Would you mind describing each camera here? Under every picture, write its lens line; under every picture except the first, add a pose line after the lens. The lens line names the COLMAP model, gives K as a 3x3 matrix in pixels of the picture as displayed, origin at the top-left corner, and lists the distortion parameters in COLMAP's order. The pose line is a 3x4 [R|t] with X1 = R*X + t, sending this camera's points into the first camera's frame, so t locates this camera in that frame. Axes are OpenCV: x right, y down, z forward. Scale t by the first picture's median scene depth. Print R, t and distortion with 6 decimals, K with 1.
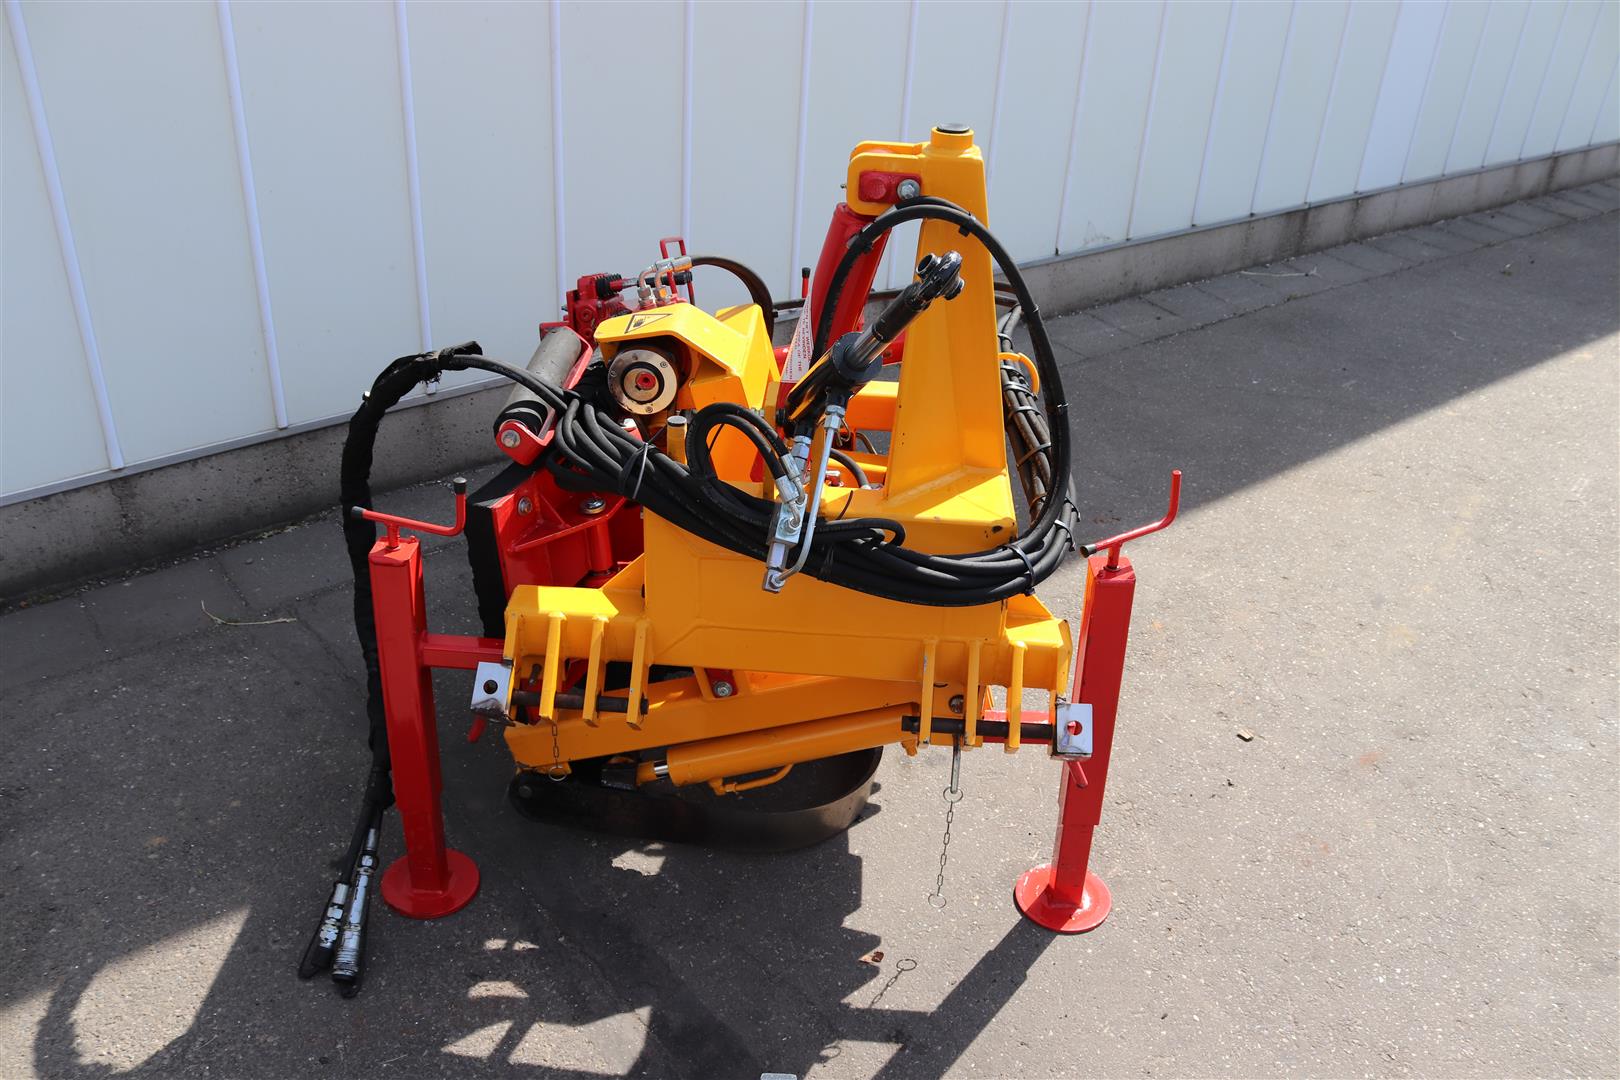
lens RADIAL K [[1368.3, 0, 816.9], [0, 1368.3, 551.9], [0, 0, 1]] dist [-0.160824, 0.152104]
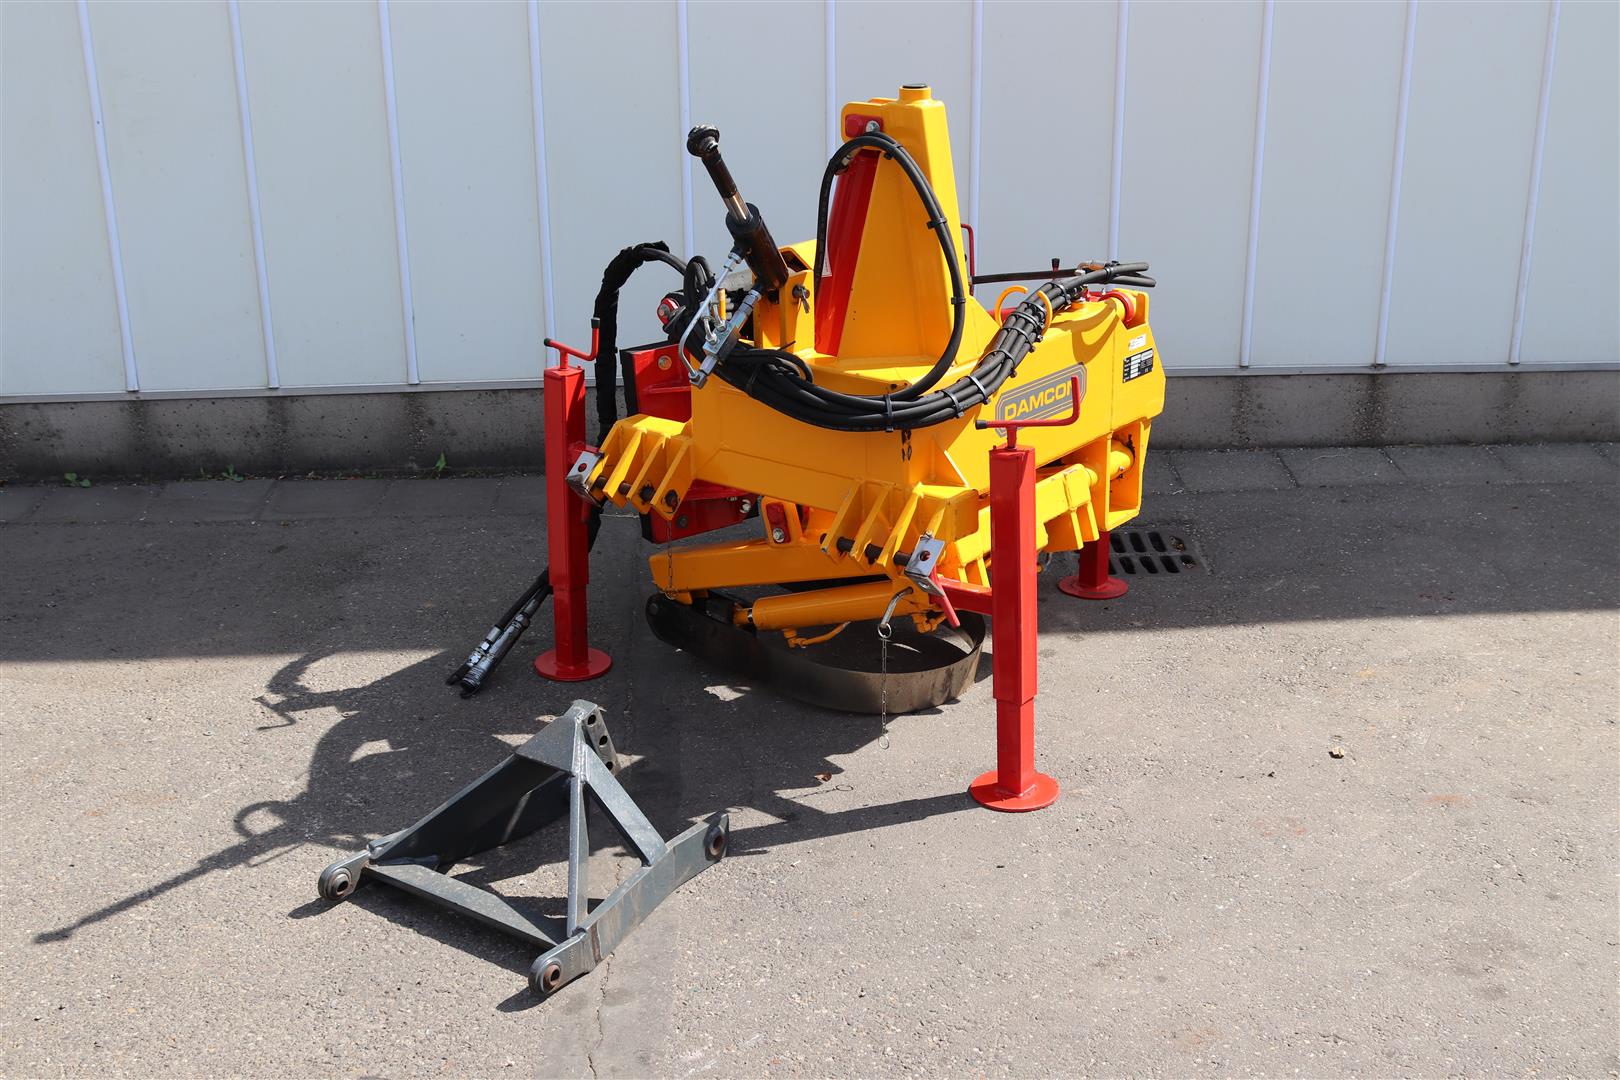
lens RADIAL K [[2009.4, 0, 810.0], [0, 2009.4, 540.0], [0, 0, 1]] dist [-0.035105, -0.028089]
pose [[0.812057, 0.148268, -0.564429, 1.029386], [-0.249273, 0.962641, -0.105761, 0.304105], [0.527662, 0.226581, 0.818678, -0.498039]]
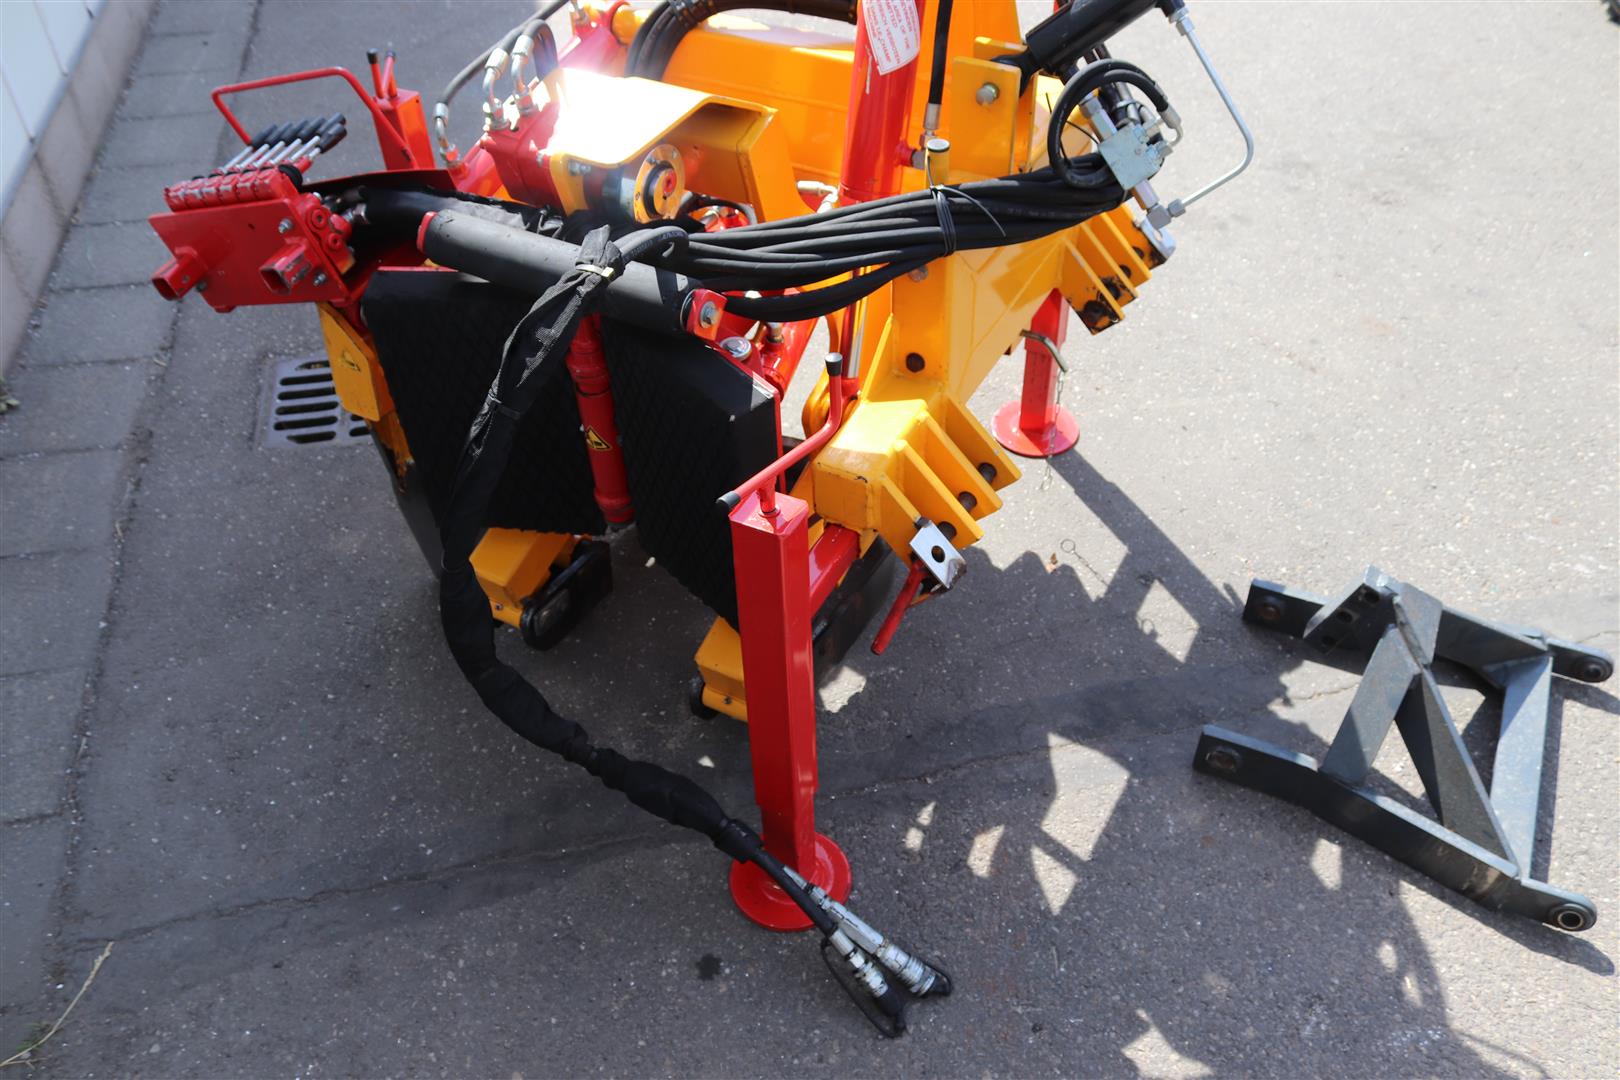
lens RADIAL K [[1368.3, 0, 816.9], [0, 1368.3, 551.9], [0, 0, 1]] dist [-0.160824, 0.152104]
pose [[0.424418, -0.653026, 0.627237, -0.723233], [0.482759, 0.749250, 0.453397, -0.283986], [-0.766037, 0.110374, 0.633249, 0.494198]]
